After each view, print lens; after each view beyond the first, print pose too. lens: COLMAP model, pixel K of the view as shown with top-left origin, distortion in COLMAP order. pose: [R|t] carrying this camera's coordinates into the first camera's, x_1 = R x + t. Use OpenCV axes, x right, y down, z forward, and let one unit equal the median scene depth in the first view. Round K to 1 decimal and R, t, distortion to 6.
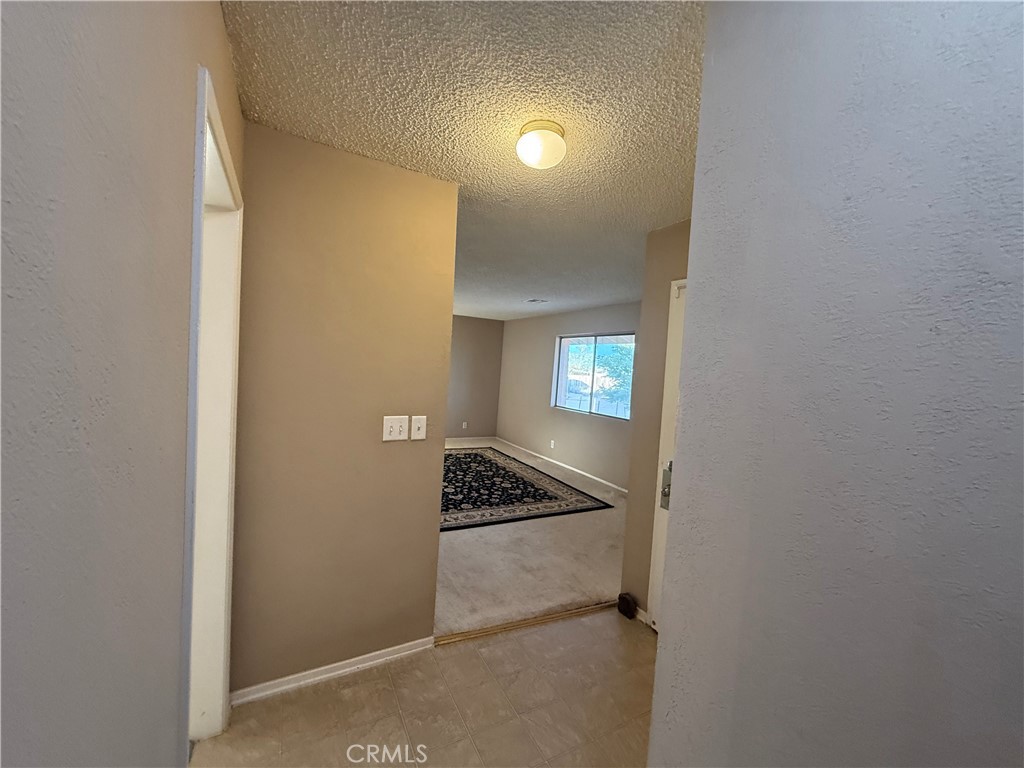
lens RADIAL K [[409.1, 0, 511.2], [0, 409.1, 384.6], [0, 0, 1]] dist [-0.000203, -0.000199]
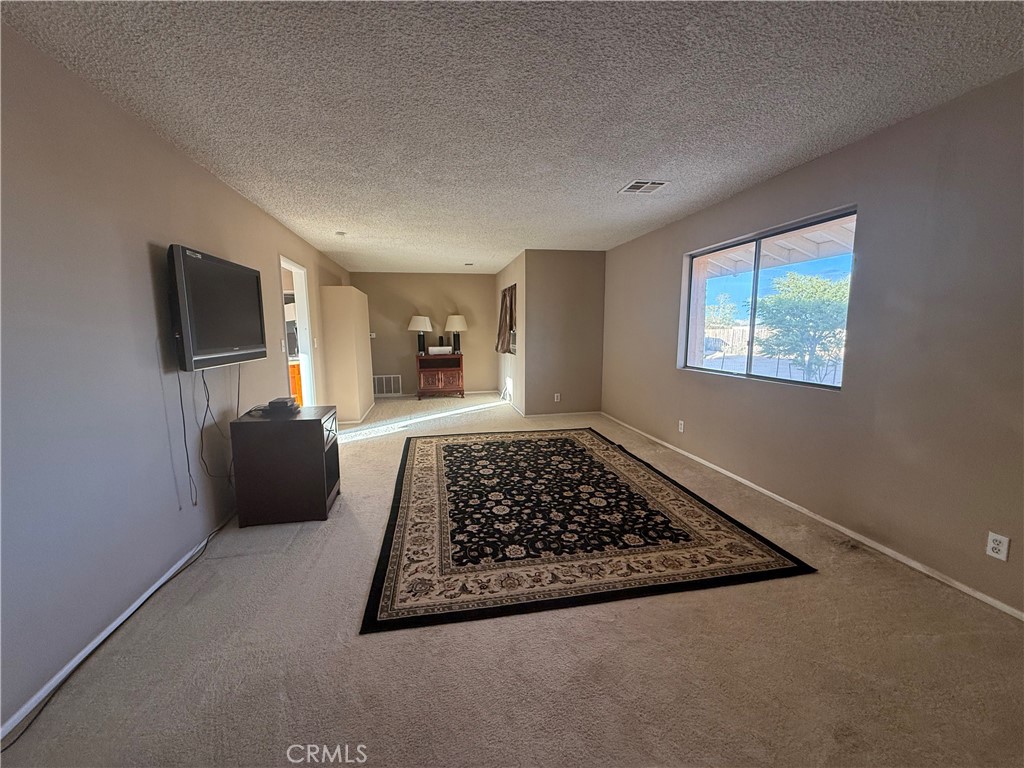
lens RADIAL K [[409.1, 0, 511.7], [0, 409.1, 382.7], [0, 0, 1]] dist [-0.000203, -0.000199]
pose [[0.953106, -0.033890, -0.300733, 0.057492], [0.058183, 0.995692, 0.072191, 0.021200], [0.296991, -0.086303, 0.950972, 0.427875]]
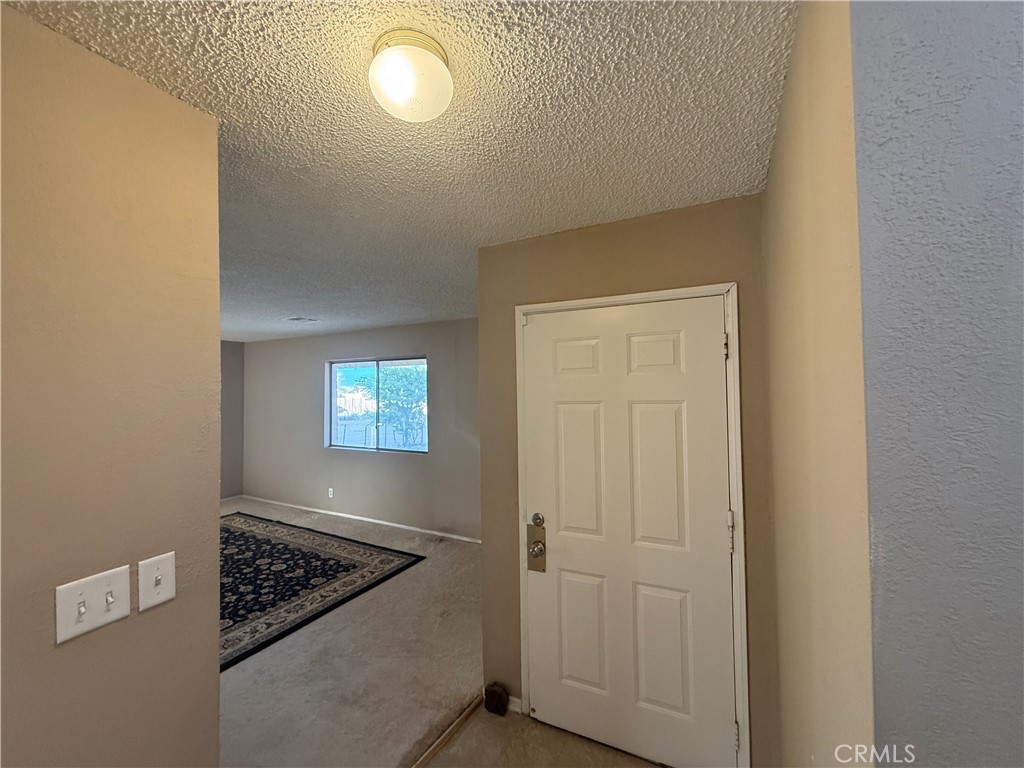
lens RADIAL K [[409.1, 0, 510.1], [0, 409.1, 384.6], [0, 0, 1]] dist [-0.000203, -0.000199]
pose [[0.830231, -0.064682, 0.553654, -0.055592], [0.087288, 0.996077, -0.014523, -0.036721], [-0.550543, 0.060385, 0.832620, 0.144681]]
